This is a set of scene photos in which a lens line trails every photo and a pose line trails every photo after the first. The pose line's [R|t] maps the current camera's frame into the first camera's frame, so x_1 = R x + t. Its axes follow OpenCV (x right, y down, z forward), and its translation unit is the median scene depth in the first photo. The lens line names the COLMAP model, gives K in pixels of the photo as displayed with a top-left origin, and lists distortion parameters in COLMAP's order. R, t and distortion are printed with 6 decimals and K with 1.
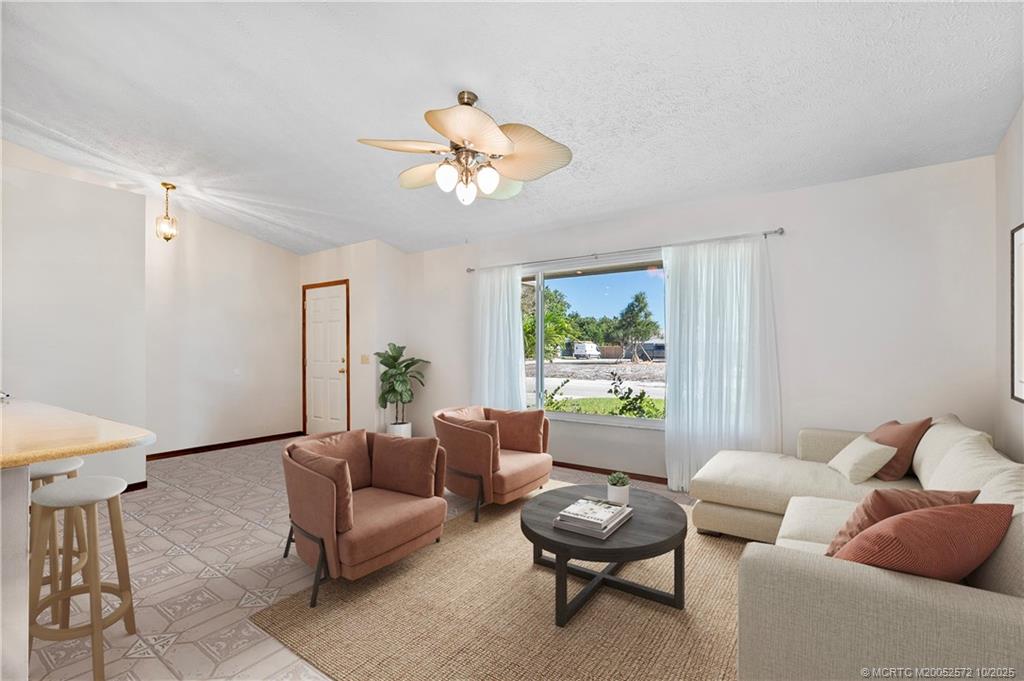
lens RADIAL K [[471.7, 0, 511.9], [0, 471.7, 344.0], [0, 0, 1]] dist [0.000833, 0.000262]
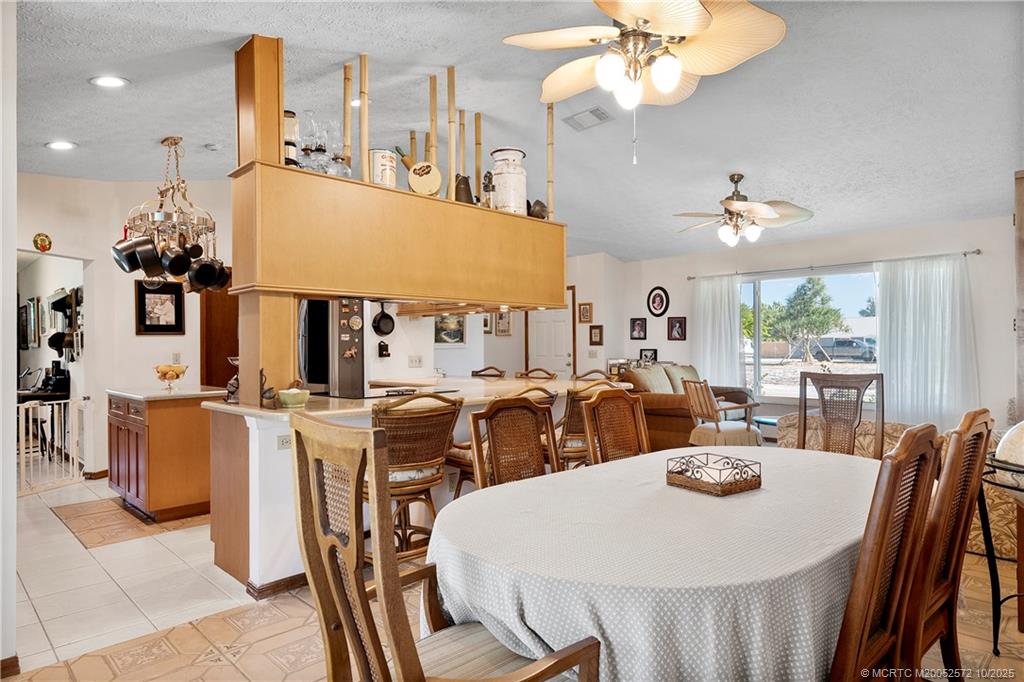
lens RADIAL K [[608.0, 0, 514.8], [0, 608.0, 339.5], [0, 0, 1]] dist [0.015959, -0.003233]
pose [[0.982958, -0.004472, -0.183774, -0.219391], [0.004426, 0.999990, -0.000664, -0.003511], [0.183775, -0.000161, 0.982968, -0.526332]]
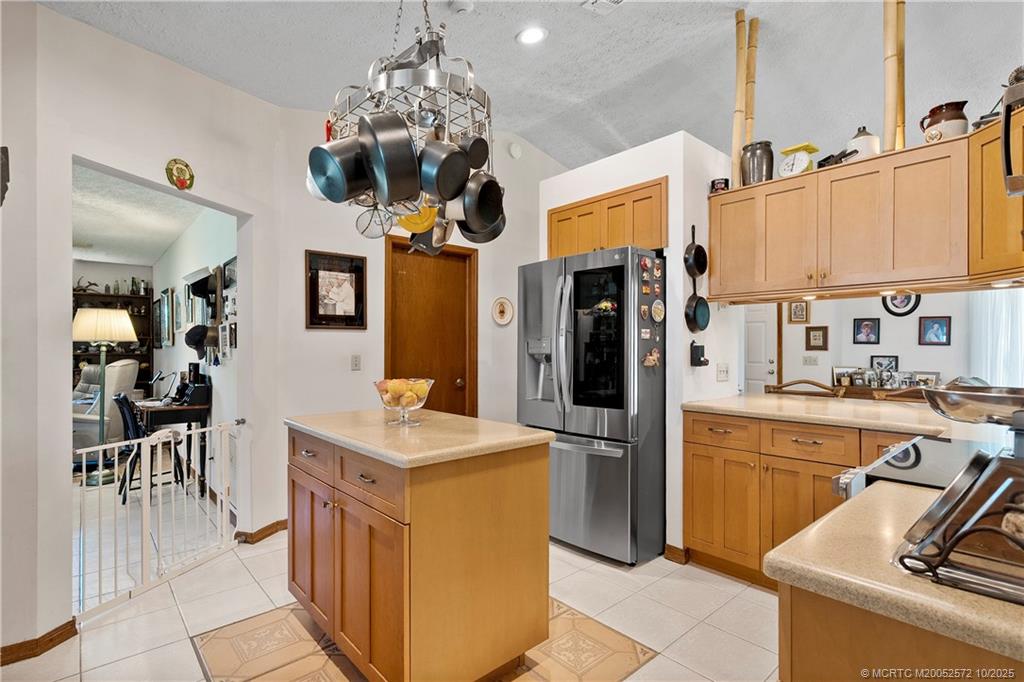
lens RADIAL K [[471.7, 0, 507.0], [0, 471.7, 346.9], [0, 0, 1]] dist [0.000833, 0.000262]
pose [[0.974129, 0.006422, -0.225900, -0.698155], [-0.005636, 0.999976, 0.004126, 0.003117], [0.225921, -0.002746, 0.974142, -0.102743]]
